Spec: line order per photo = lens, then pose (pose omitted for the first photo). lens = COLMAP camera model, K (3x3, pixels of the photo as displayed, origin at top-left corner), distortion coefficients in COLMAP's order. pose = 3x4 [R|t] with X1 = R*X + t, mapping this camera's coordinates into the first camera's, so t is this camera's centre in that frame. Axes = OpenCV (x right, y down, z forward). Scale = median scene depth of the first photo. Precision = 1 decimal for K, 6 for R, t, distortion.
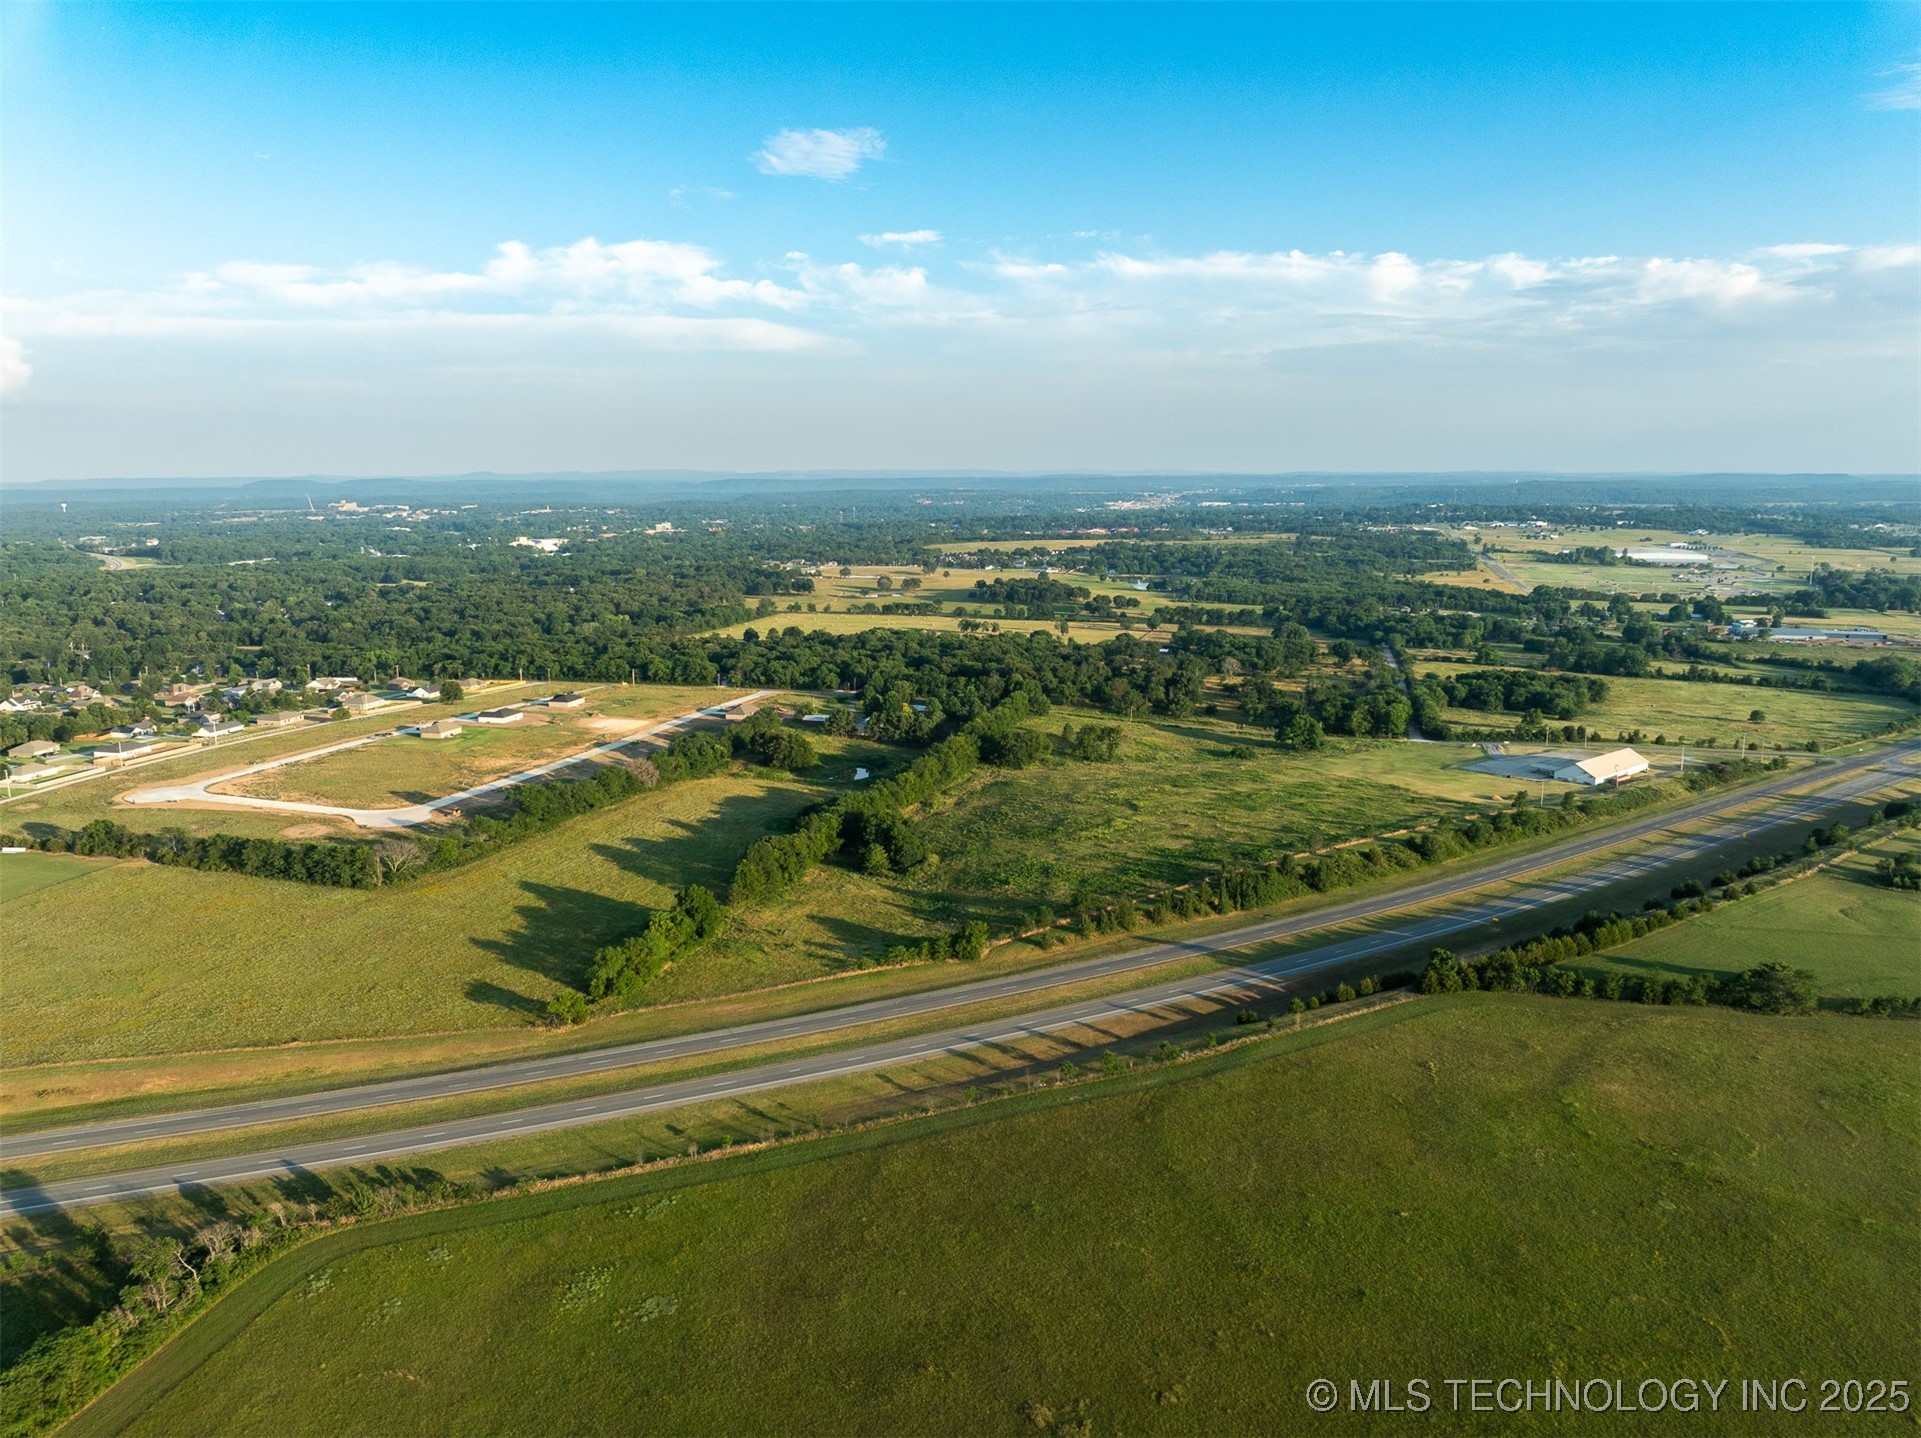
lens RADIAL K [[1351.9, 0, 965.8], [0, 1351.9, 741.1], [0, 0, 1]] dist [-0.032189, -0.007092]
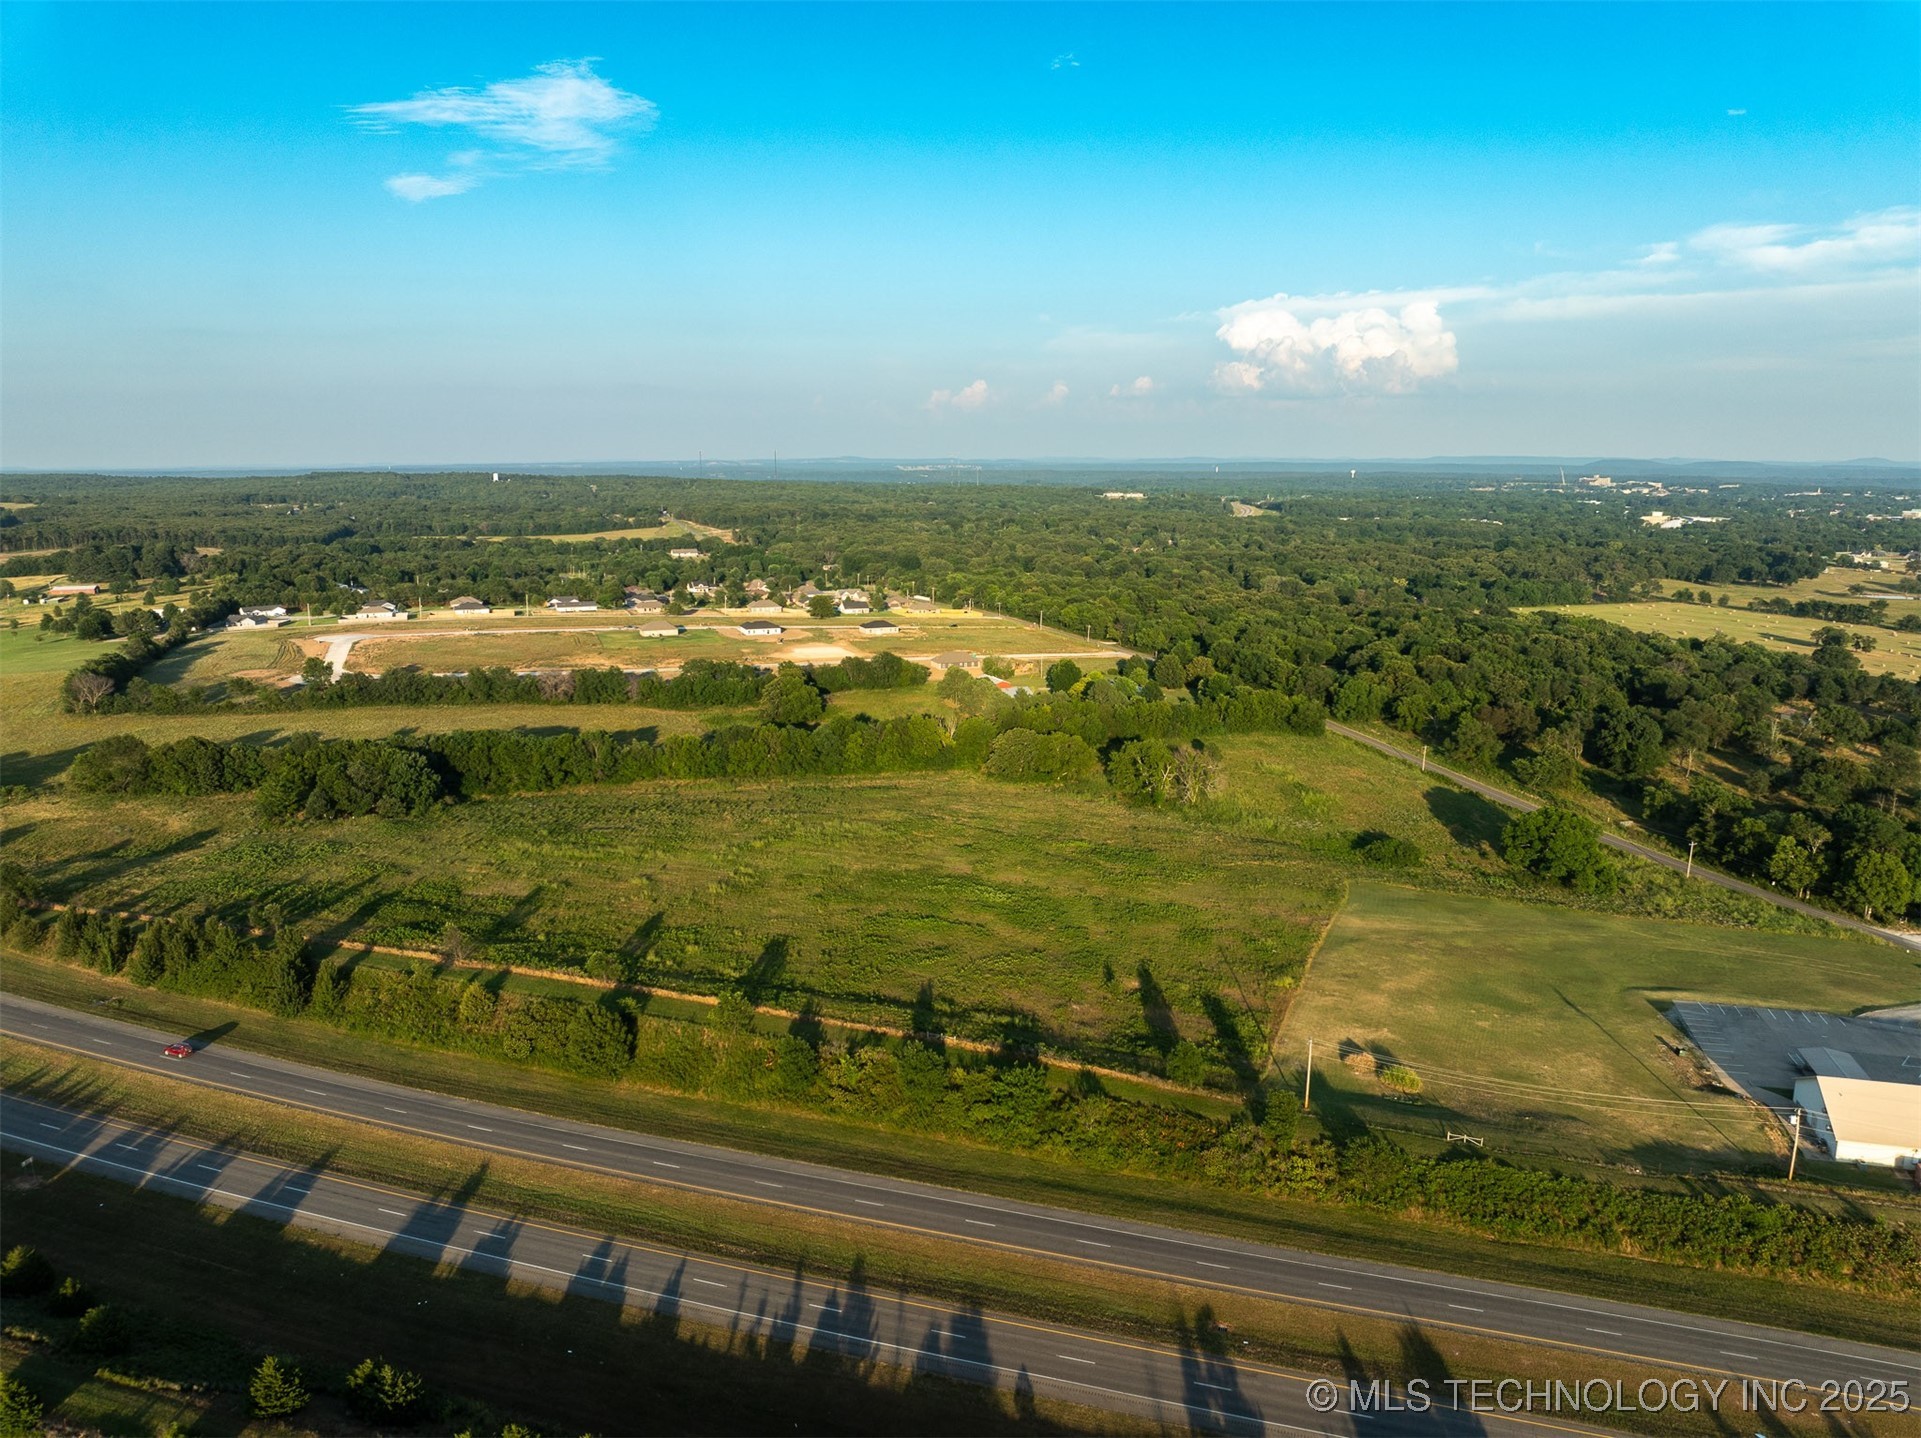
lens RADIAL K [[1349.2, 0, 962.6], [0, 1349.2, 734.3], [0, 0, 1]] dist [-0.037133, -0.000816]
pose [[0.582817, 0.169847, -0.794655, 0.466301], [-0.163884, 0.982386, 0.089776, -0.049861], [0.795906, 0.077909, 0.600387, 0.505605]]
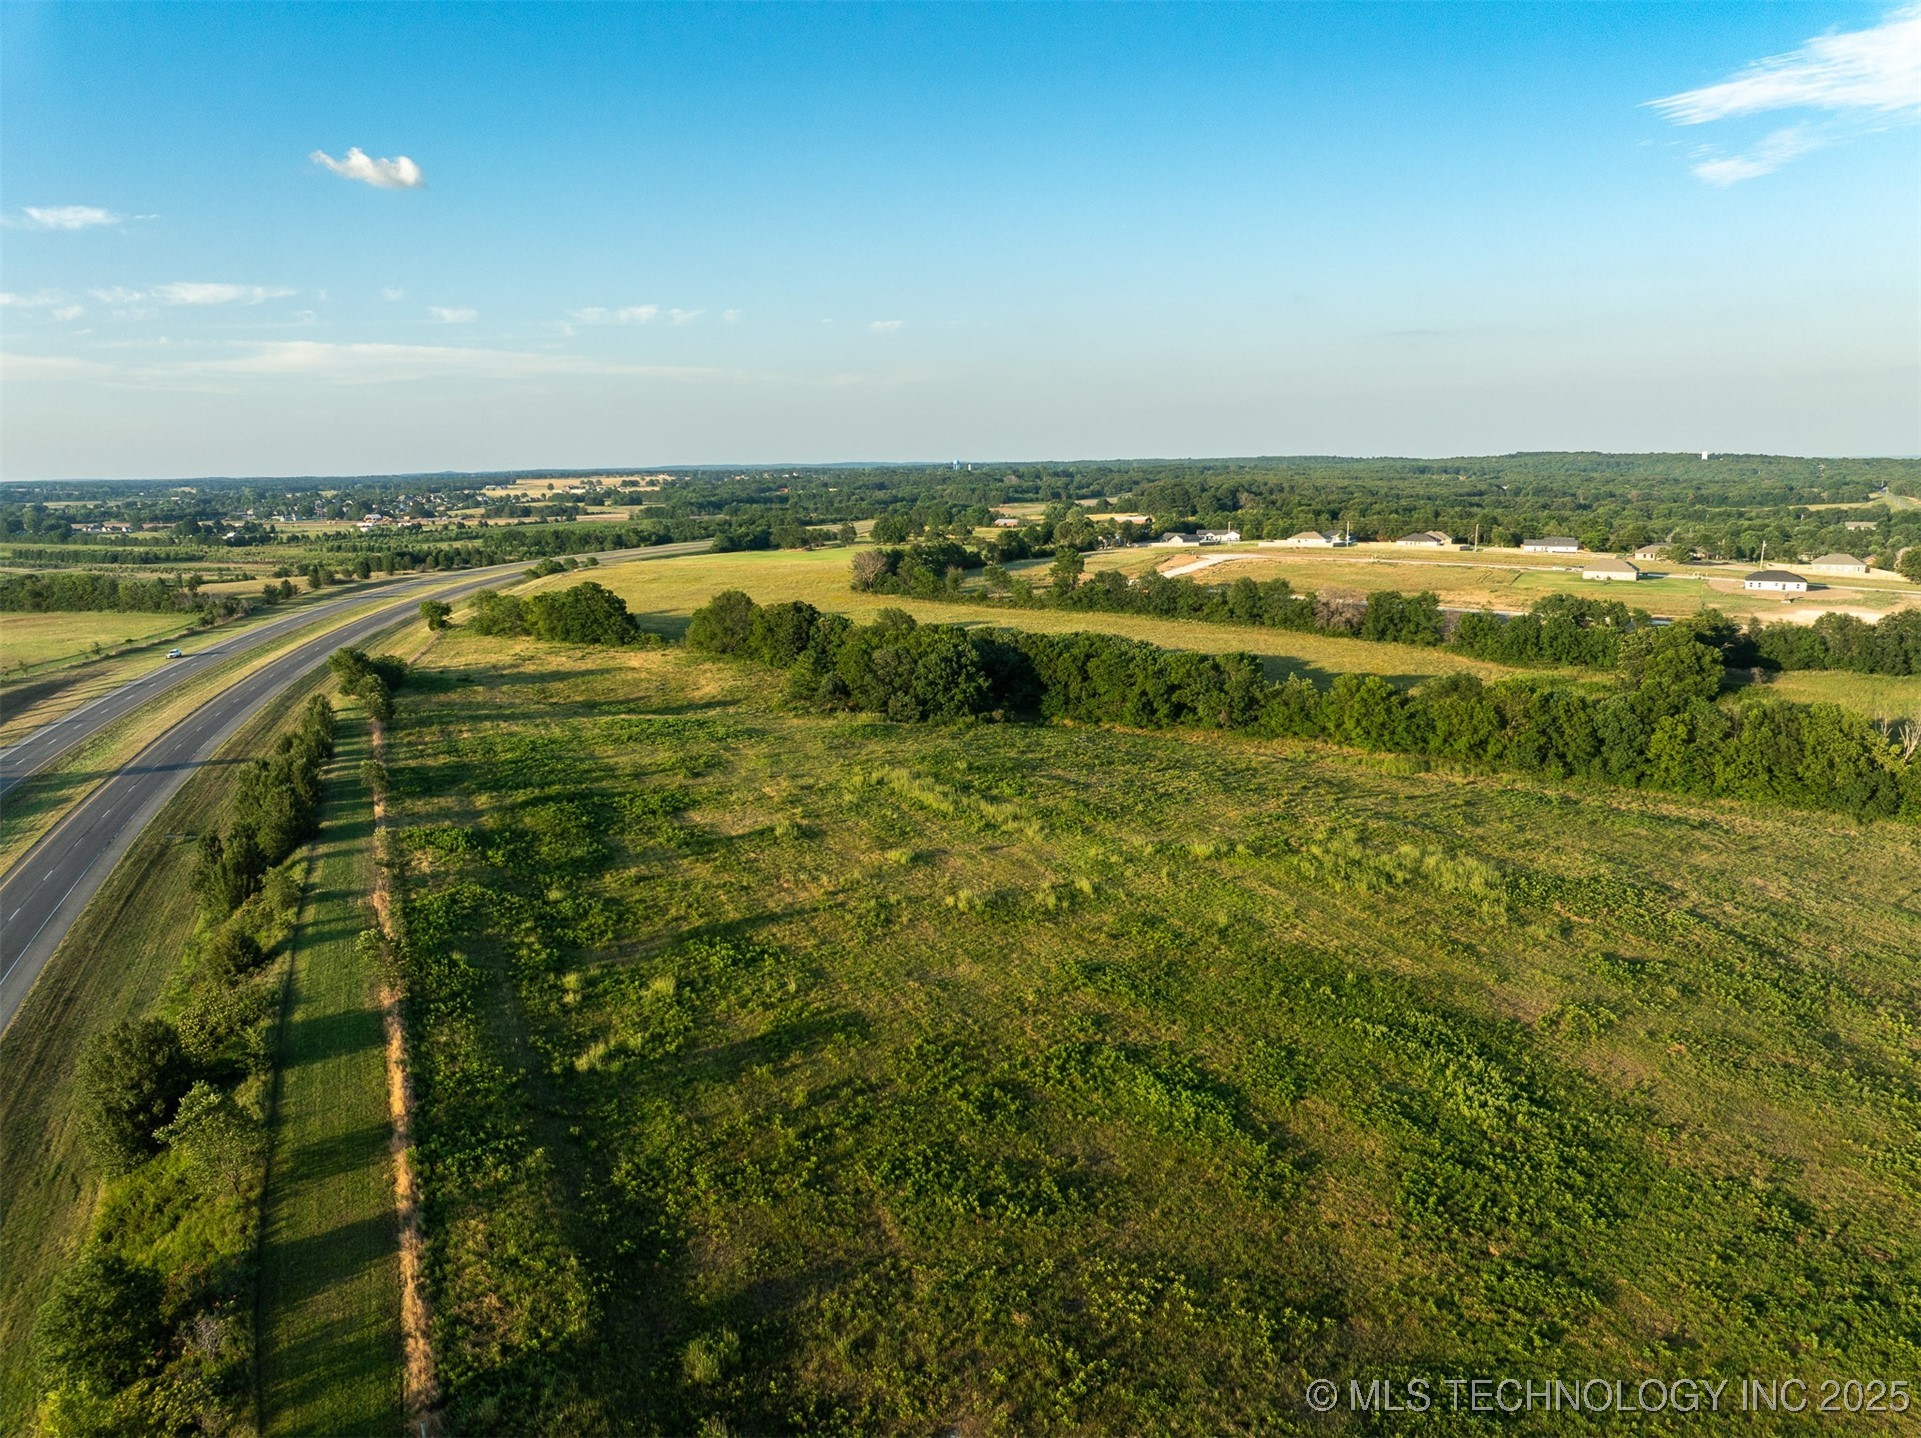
lens RADIAL K [[1346.5, 0, 963.9], [0, 1346.5, 721.7], [0, 0, 1]] dist [-0.031958, -0.005532]
pose [[-0.239994, 0.193650, -0.951264, 0.314510], [-0.178427, 0.954409, 0.239306, -0.034130], [0.954236, 0.227163, -0.194500, 0.715049]]
